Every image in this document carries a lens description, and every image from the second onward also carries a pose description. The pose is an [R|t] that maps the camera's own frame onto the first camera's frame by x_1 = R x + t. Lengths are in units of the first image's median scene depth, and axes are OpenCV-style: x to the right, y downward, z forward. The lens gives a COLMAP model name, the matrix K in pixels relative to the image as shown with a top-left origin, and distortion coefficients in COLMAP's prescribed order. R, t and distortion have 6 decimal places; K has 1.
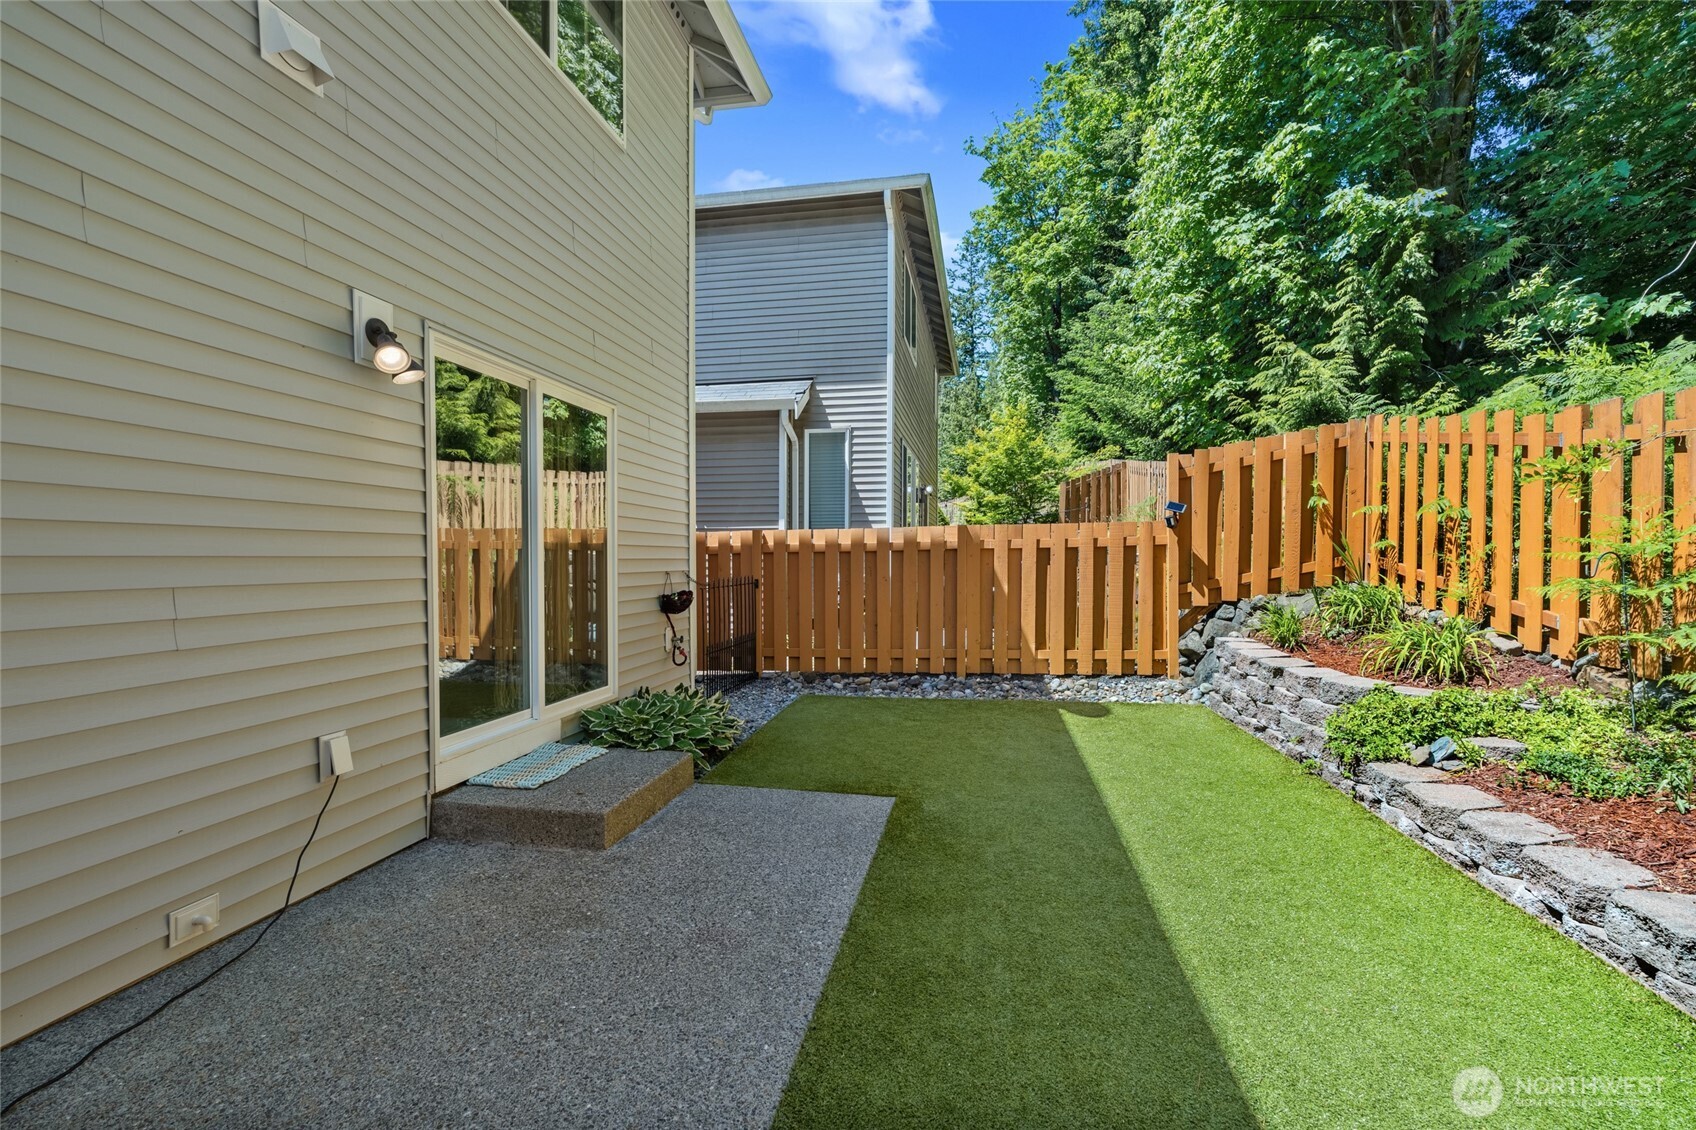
lens RADIAL K [[758.3, 0, 846.7], [0, 758.3, 568.1], [0, 0, 1]] dist [-0.004081, 0.001539]
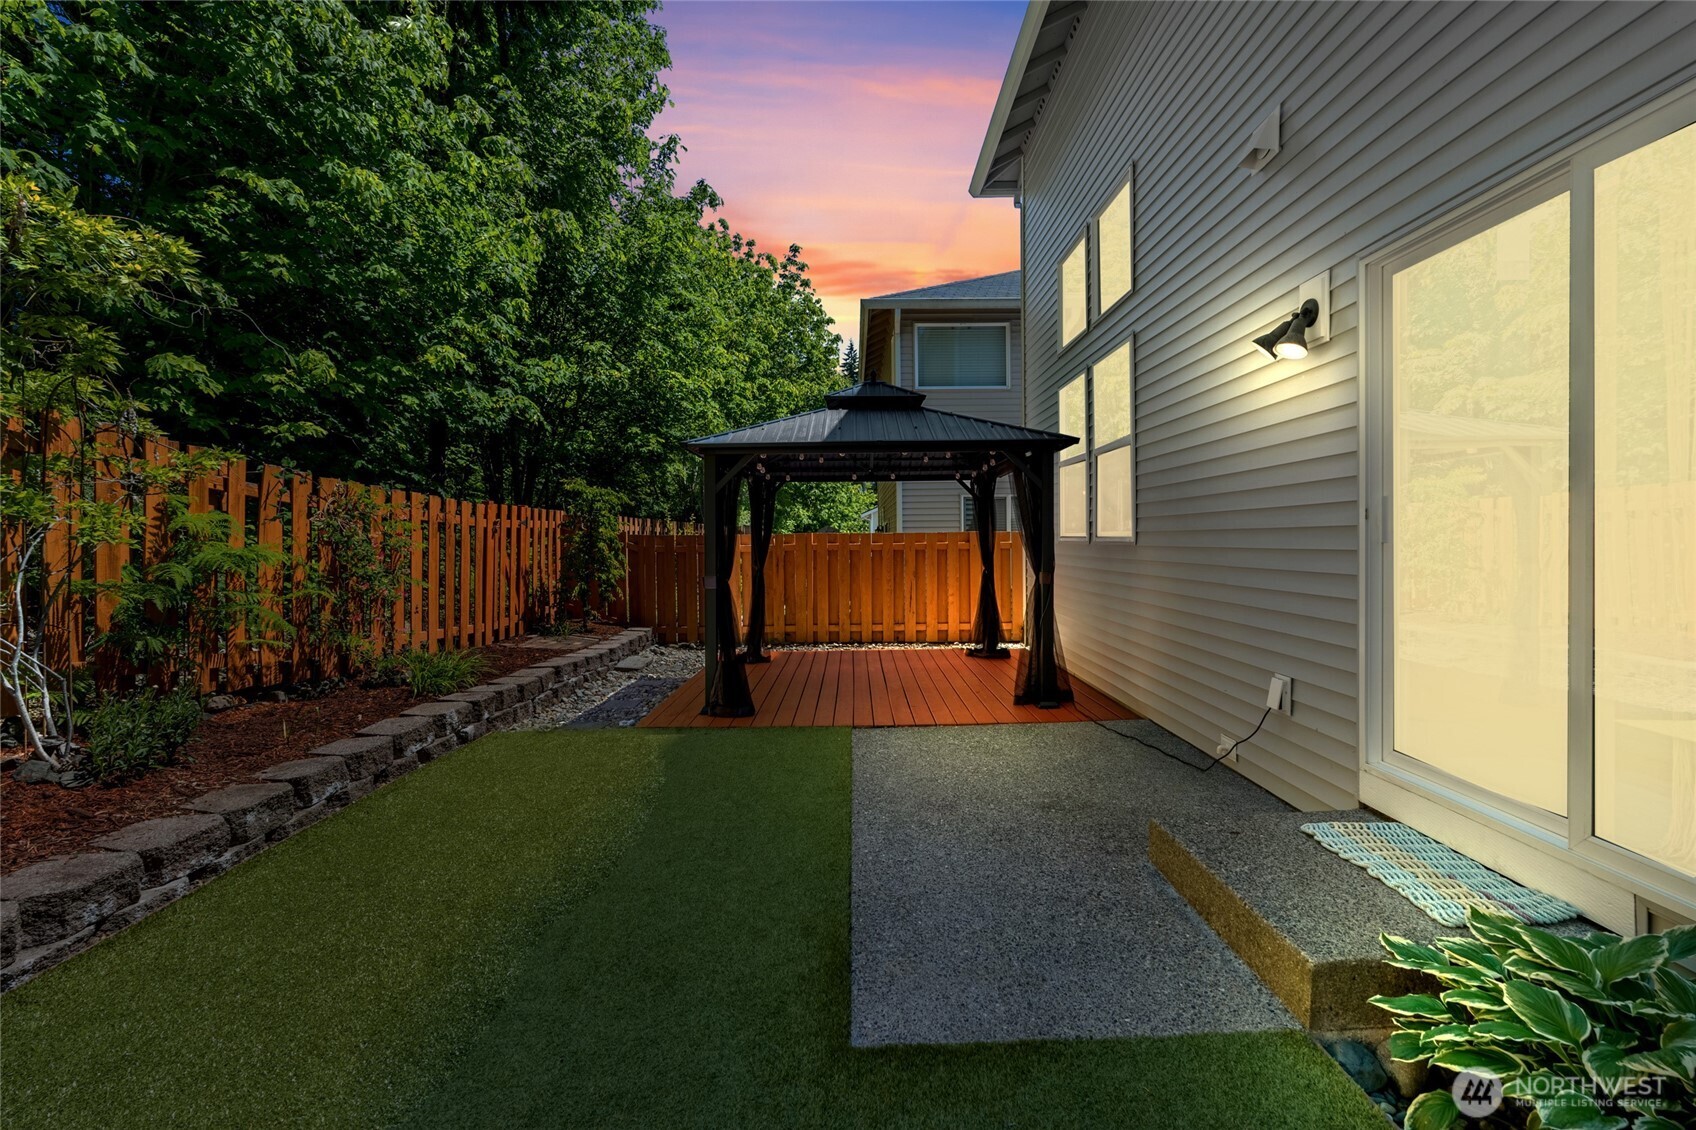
lens RADIAL K [[758.3, 0, 849.1], [0, 758.3, 551.5], [0, 0, 1]] dist [-0.004081, 0.001539]
pose [[-0.985081, 0.013740, -0.171539, 0.169859], [0.010197, 0.999716, 0.021519, -0.008767], [0.171786, 0.019449, -0.984942, 1.760025]]
